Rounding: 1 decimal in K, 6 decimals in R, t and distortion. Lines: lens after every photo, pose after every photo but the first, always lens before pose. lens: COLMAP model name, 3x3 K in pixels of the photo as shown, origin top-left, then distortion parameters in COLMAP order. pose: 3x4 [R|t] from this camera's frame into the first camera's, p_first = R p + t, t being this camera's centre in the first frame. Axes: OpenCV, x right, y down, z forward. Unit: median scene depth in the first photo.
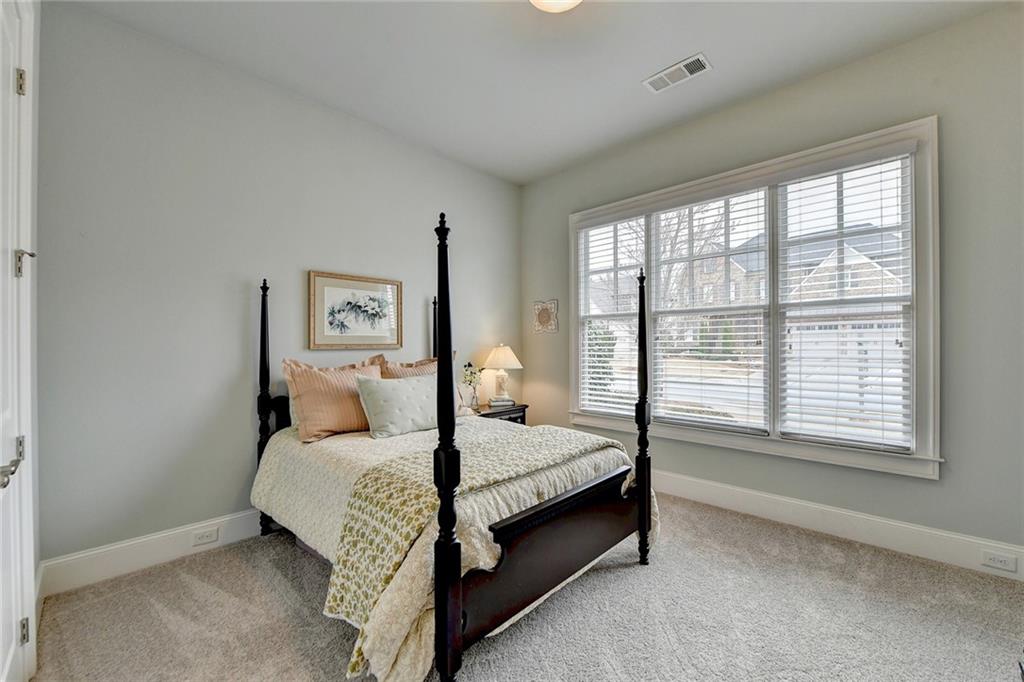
lens RADIAL K [[412.9, 0, 512.3], [0, 412.9, 341.4], [0, 0, 1]] dist [-0.007822, -0.001189]
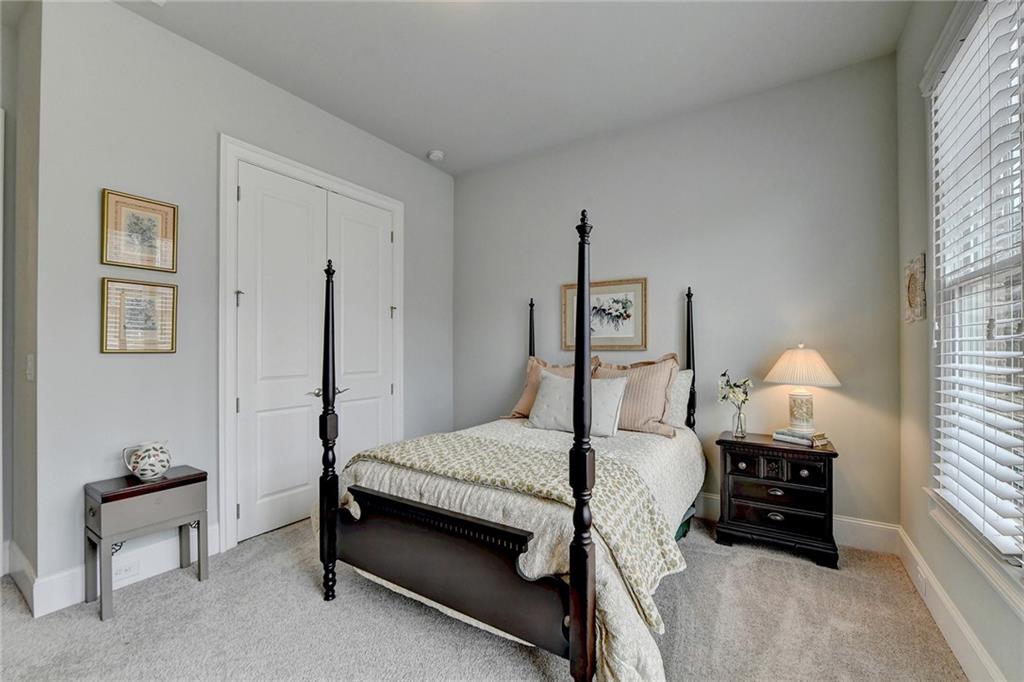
lens RADIAL K [[412.9, 0, 534.8], [0, 412.9, 344.9], [0, 0, 1]] dist [-0.007822, -0.001189]
pose [[0.213136, -0.004726, -0.977011, 0.622102], [0.007070, 0.999970, -0.003295, 0.007556], [0.976997, -0.006205, 0.213163, 0.598105]]
